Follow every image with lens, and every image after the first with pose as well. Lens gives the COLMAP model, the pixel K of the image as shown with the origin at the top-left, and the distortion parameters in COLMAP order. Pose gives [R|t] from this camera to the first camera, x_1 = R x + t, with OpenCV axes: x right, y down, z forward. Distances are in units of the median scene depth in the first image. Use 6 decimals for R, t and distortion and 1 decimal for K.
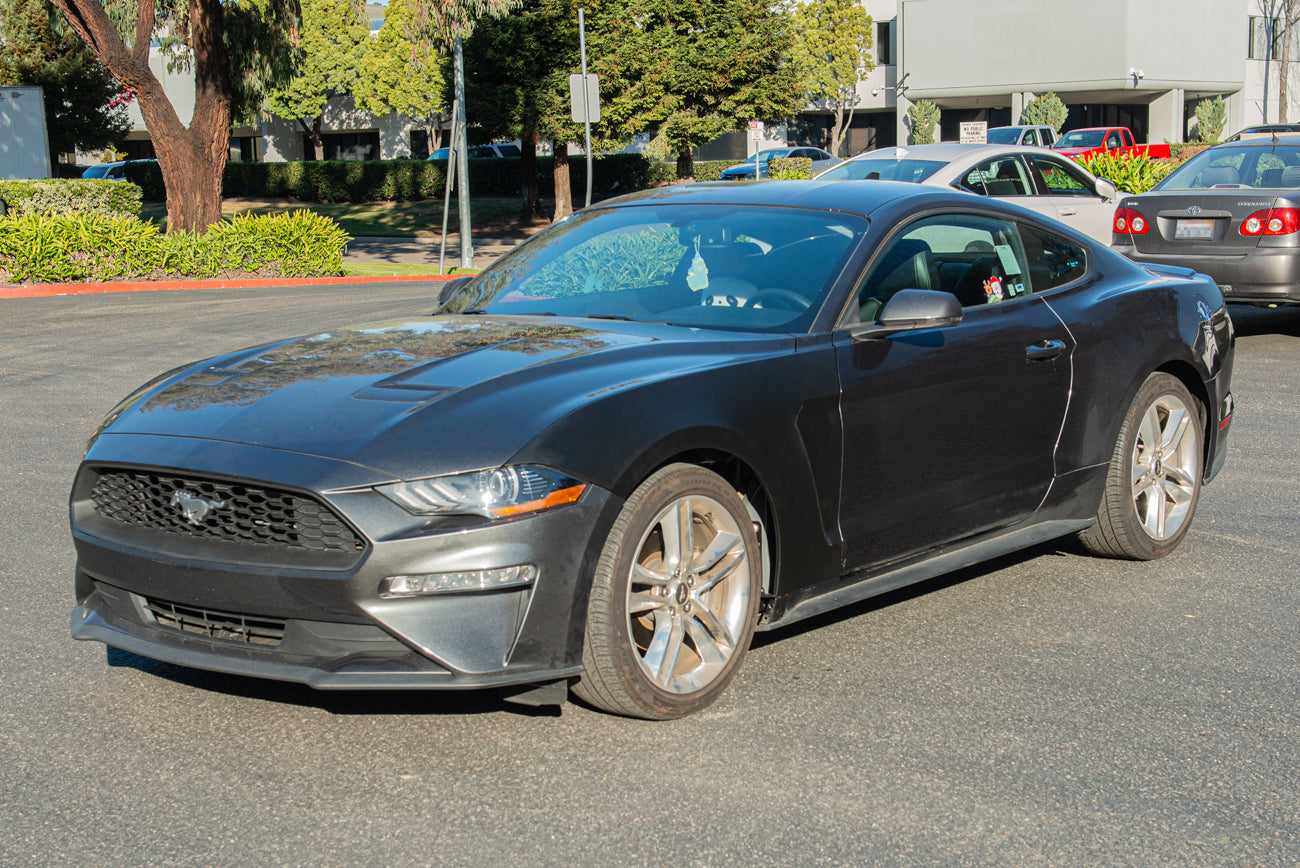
lens RADIAL K [[2130.9, 0, 677.0], [0, 2130.9, 546.4], [0, 0, 1]] dist [0.046805, 0.040701]
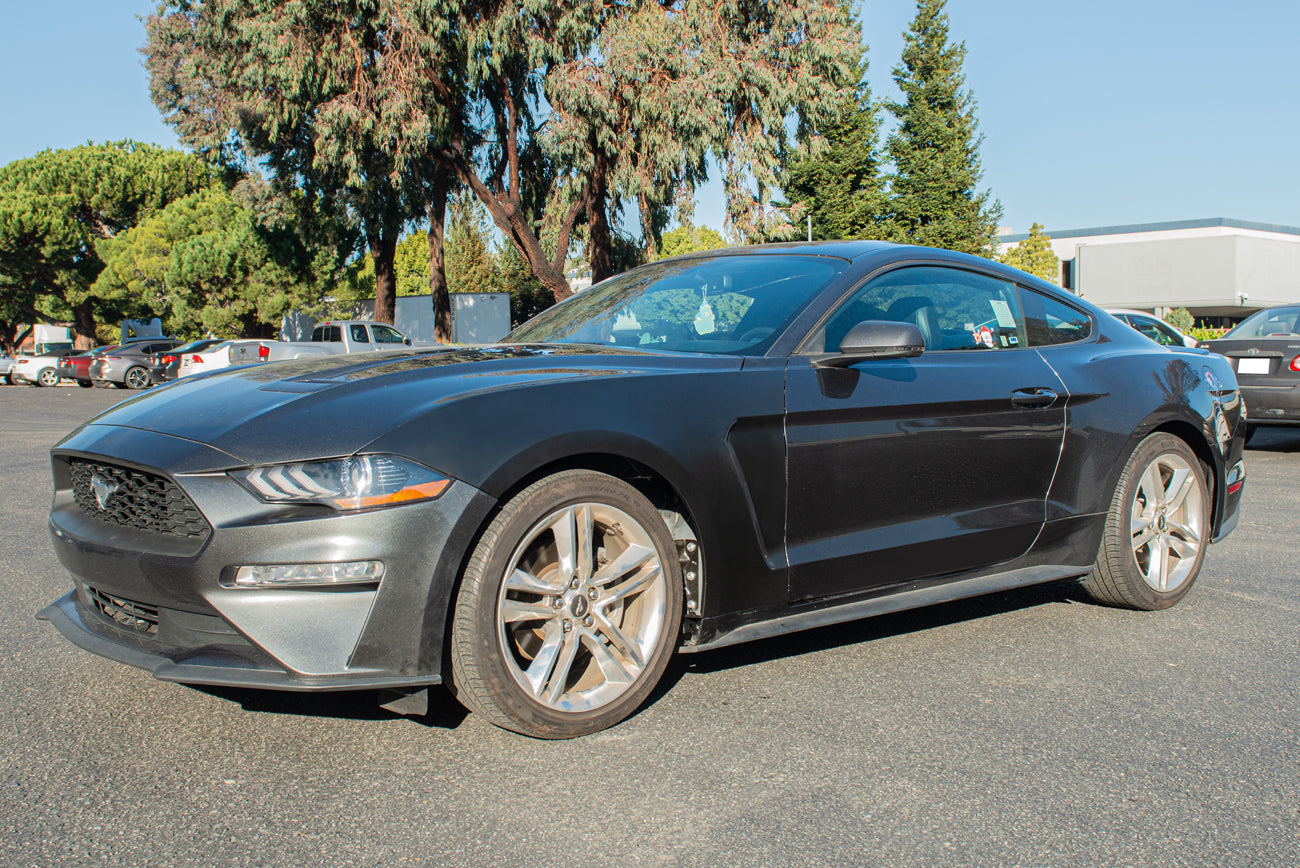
lens RADIAL K [[1383.2, 0, 670.7], [0, 1383.2, 430.4], [0, 0, 1]] dist [-0.040478, -0.013963]
pose [[0.981468, 0.028920, -0.189430, 0.154962], [-0.052224, 0.991495, -0.119208, 0.015591], [0.184371, 0.126891, 0.974631, 0.389396]]
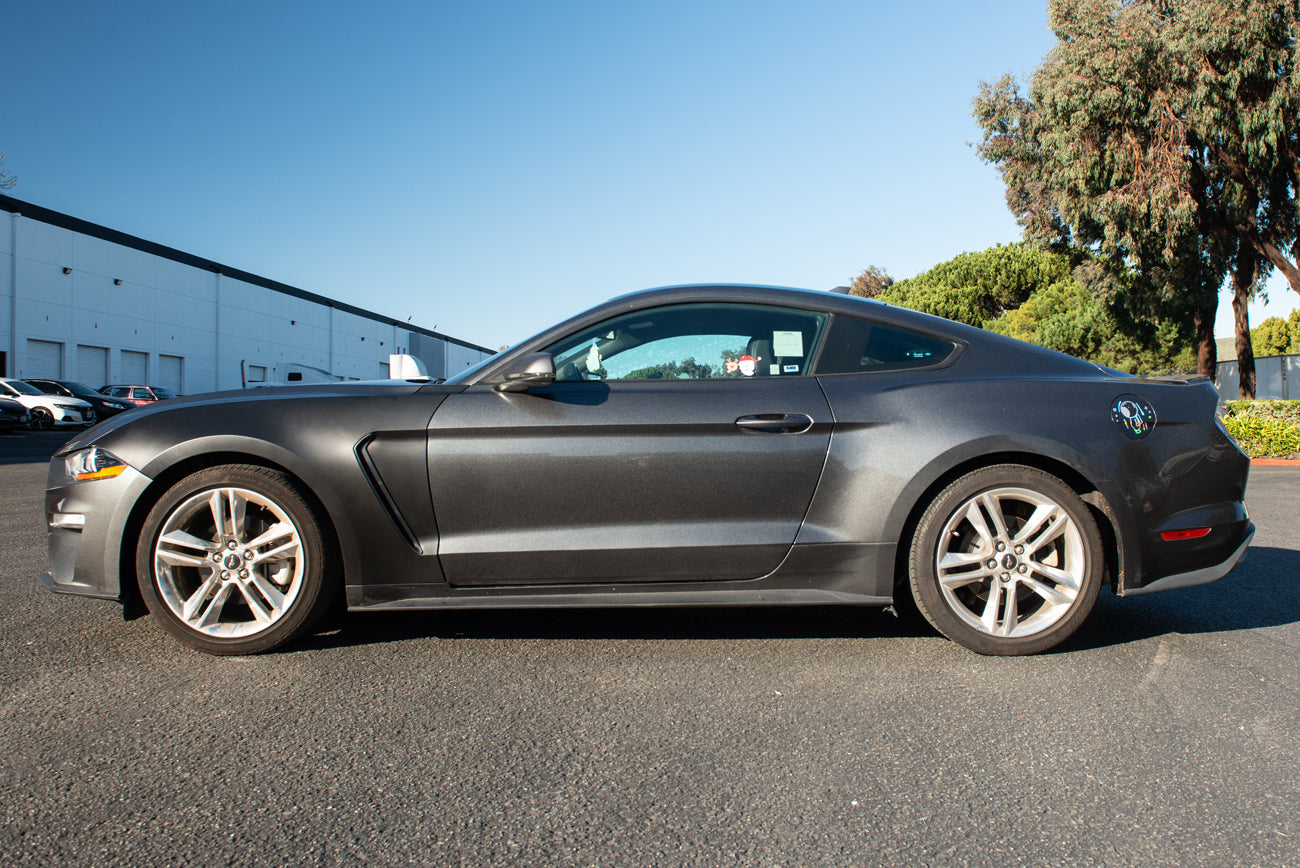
lens RADIAL K [[1165.1, 0, 712.3], [0, 1165.1, 425.3], [0, 0, 1]] dist [-0.039507, -0.014576]
pose [[0.636537, 0.023795, -0.770879, 0.737639], [-0.149046, 0.984477, -0.092683, -0.039047], [0.756707, 0.173893, 0.630203, 0.745616]]
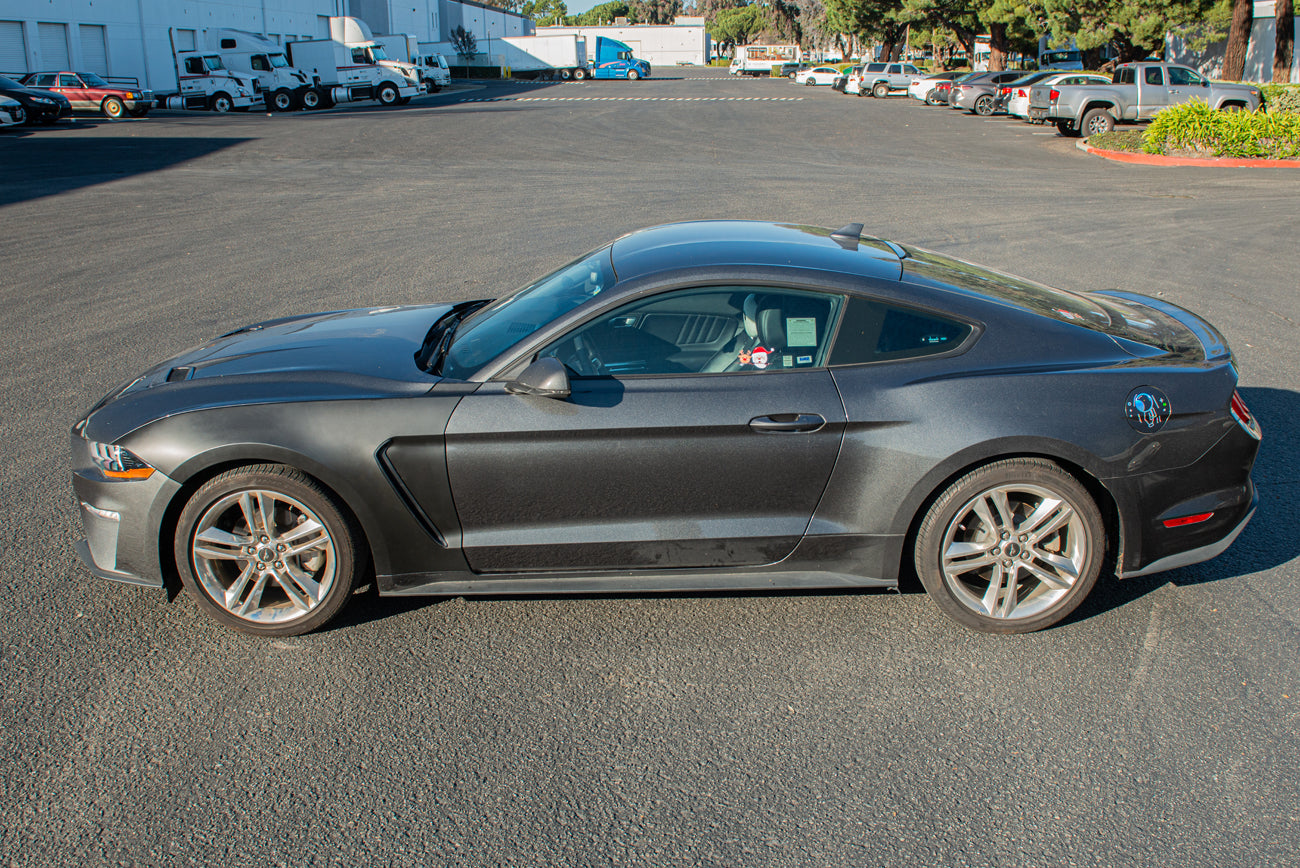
lens RADIAL K [[1237.4, 0, 653.1], [0, 1237.4, 432.3], [0, 0, 1]] dist [-0.039265, -0.021538]
pose [[0.617937, 0.239517, -0.748856, 0.732984], [-0.137746, 0.970717, 0.196813, -0.245893], [0.774067, -0.018466, 0.632834, 0.676819]]
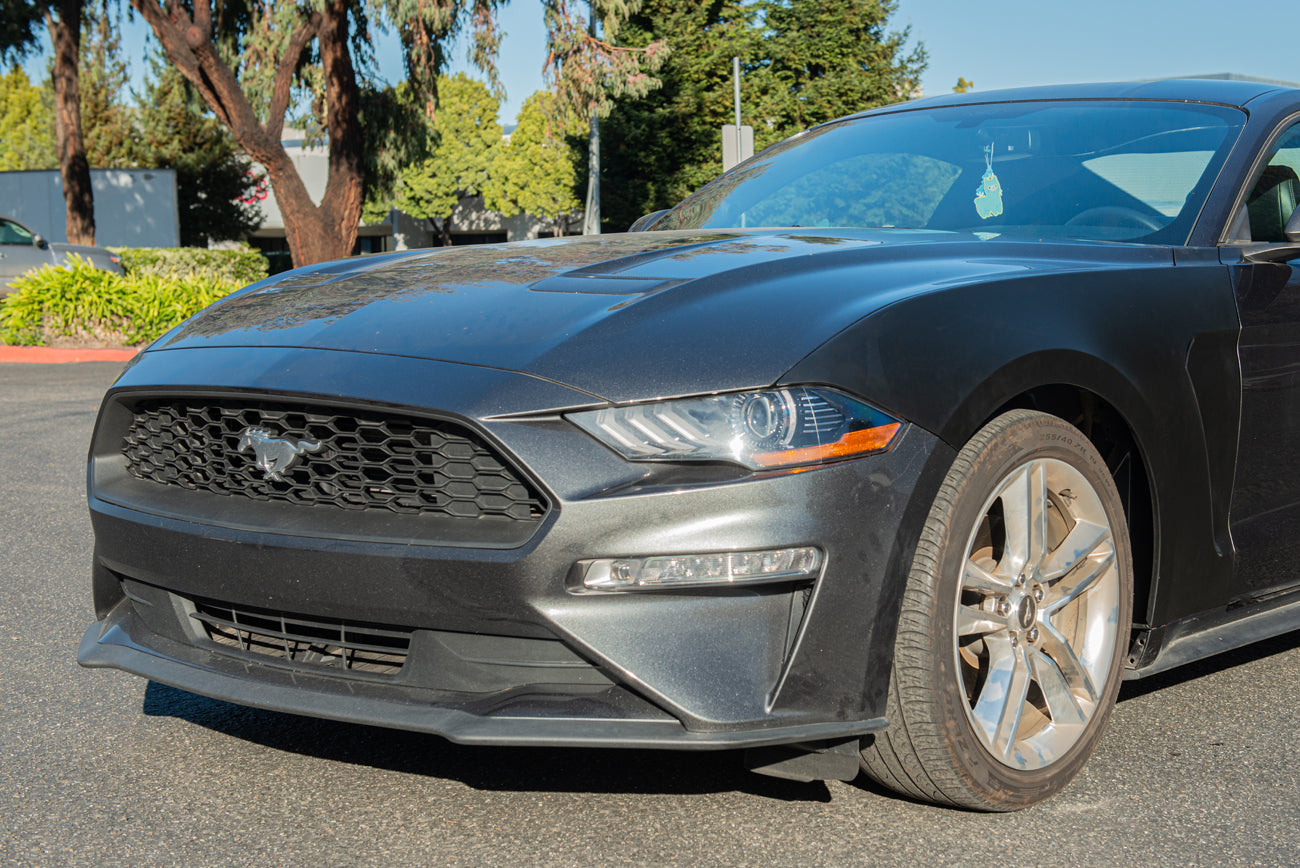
lens RADIAL K [[2072.2, 0, 763.5], [0, 2072.2, 432.9], [0, 0, 1]] dist [0.120536, 0.049029]
pose [[0.999684, 0.022822, -0.010530, -0.070654], [-0.023795, 0.994282, -0.104102, 0.035075], [0.008094, 0.104320, 0.994511, 0.365673]]
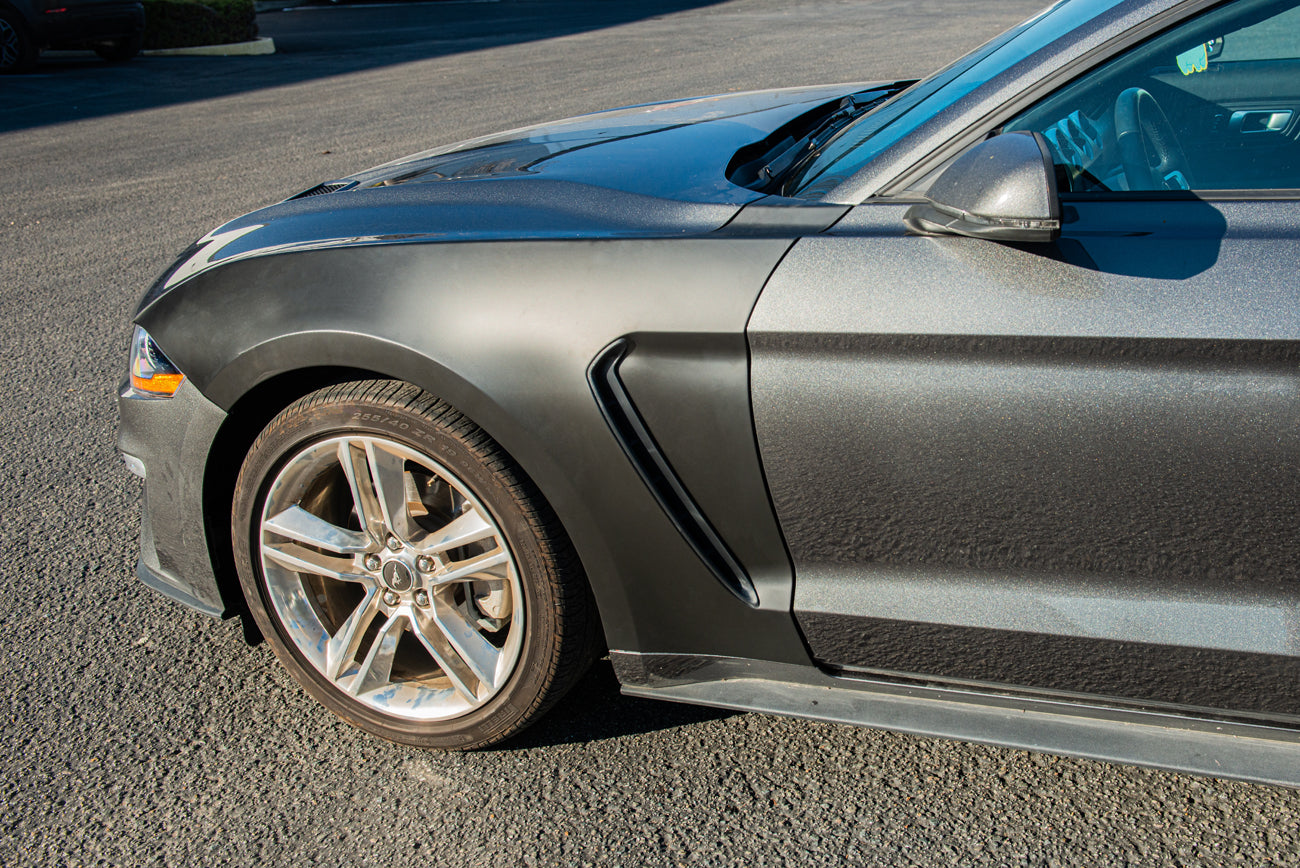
lens RADIAL K [[1425.3, 0, 758.5], [0, 1425.3, 427.7], [0, 0, 1]] dist [0.006970, -0.001121]
pose [[0.289116, 0.313188, -0.904613, 0.405243], [-0.107667, 0.949612, 0.294356, -0.157443], [0.951220, 0.012294, 0.308268, 0.956169]]
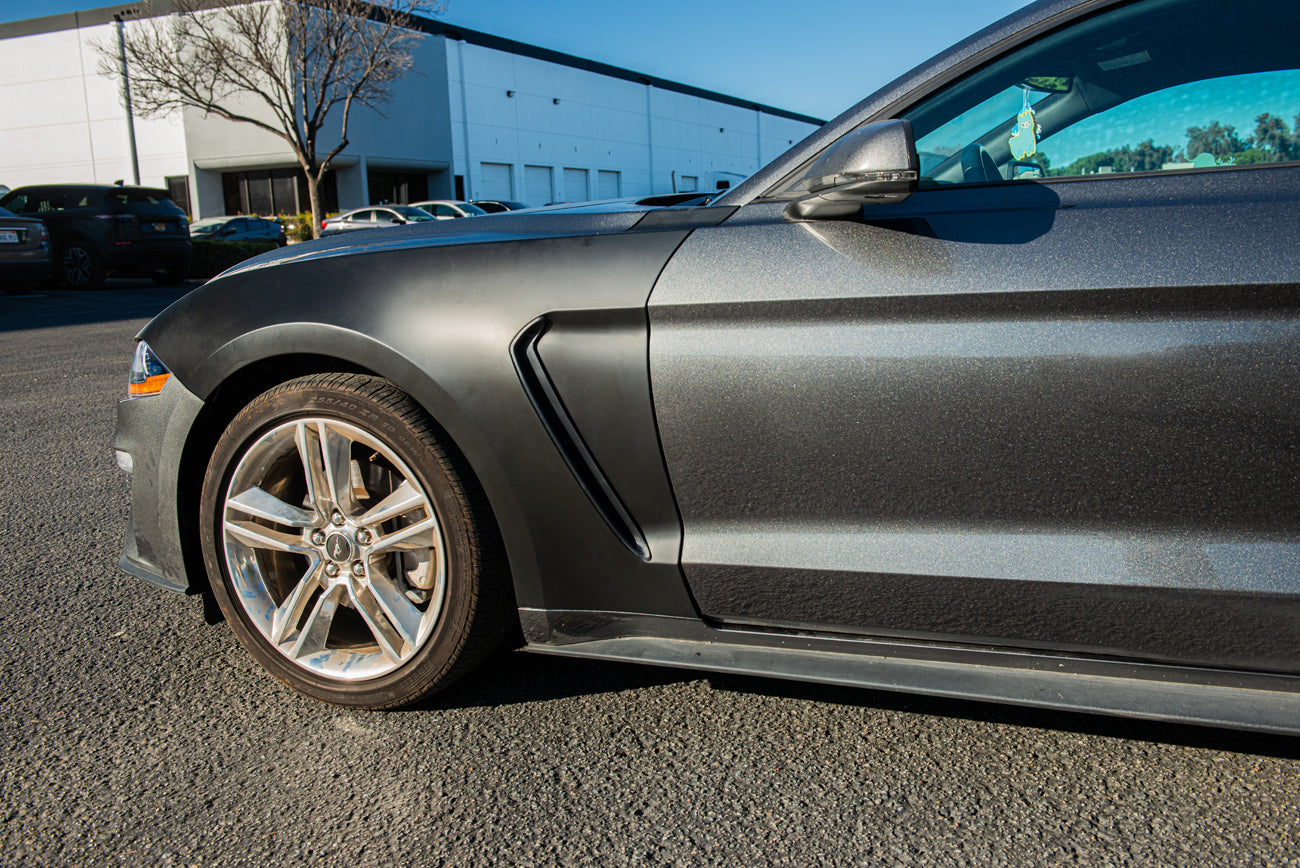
lens RADIAL K [[1150.3, 0, 653.9], [0, 1150.3, 432.4], [0, 0, 1]] dist [0.006572, -0.001044]
pose [[0.272388, 0.176200, -0.945917, 0.399374], [-0.135900, 0.980280, 0.143468, -0.088668], [0.952542, 0.089471, 0.290962, 0.970019]]
